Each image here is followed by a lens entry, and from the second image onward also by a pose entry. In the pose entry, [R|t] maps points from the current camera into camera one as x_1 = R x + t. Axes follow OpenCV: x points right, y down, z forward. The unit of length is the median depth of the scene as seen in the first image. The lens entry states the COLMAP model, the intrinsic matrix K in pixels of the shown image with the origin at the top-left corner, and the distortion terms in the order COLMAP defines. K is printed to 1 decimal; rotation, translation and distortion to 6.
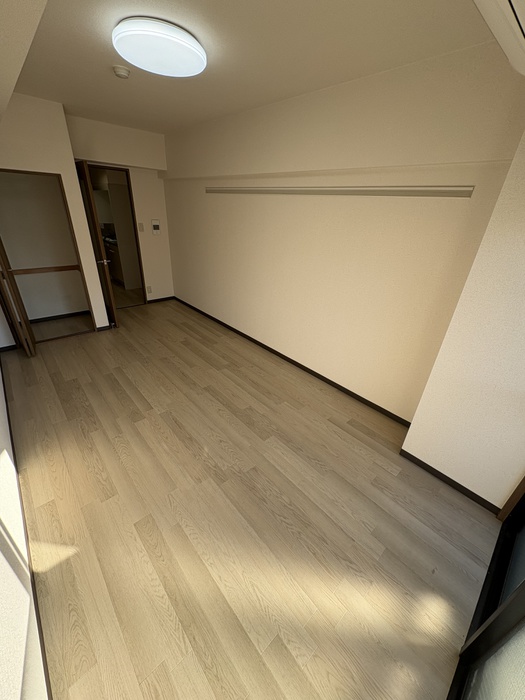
lens RADIAL K [[278.7, 0, 263.1], [0, 278.7, 347.2], [0, 0, 1]] dist [-0.000180, 0.000103]
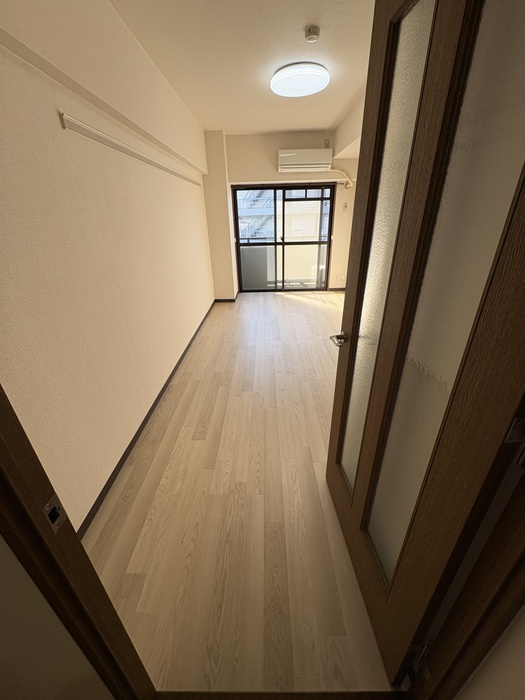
lens RADIAL K [[278.7, 0, 263.1], [0, 278.7, 347.2], [0, 0, 1]] dist [-0.000180, 0.000103]
pose [[-0.737777, -0.321691, 0.593465, -0.675885], [0.292699, 0.639758, 0.710660, -0.546830], [-0.608287, 0.698015, -0.377840, 1.156988]]
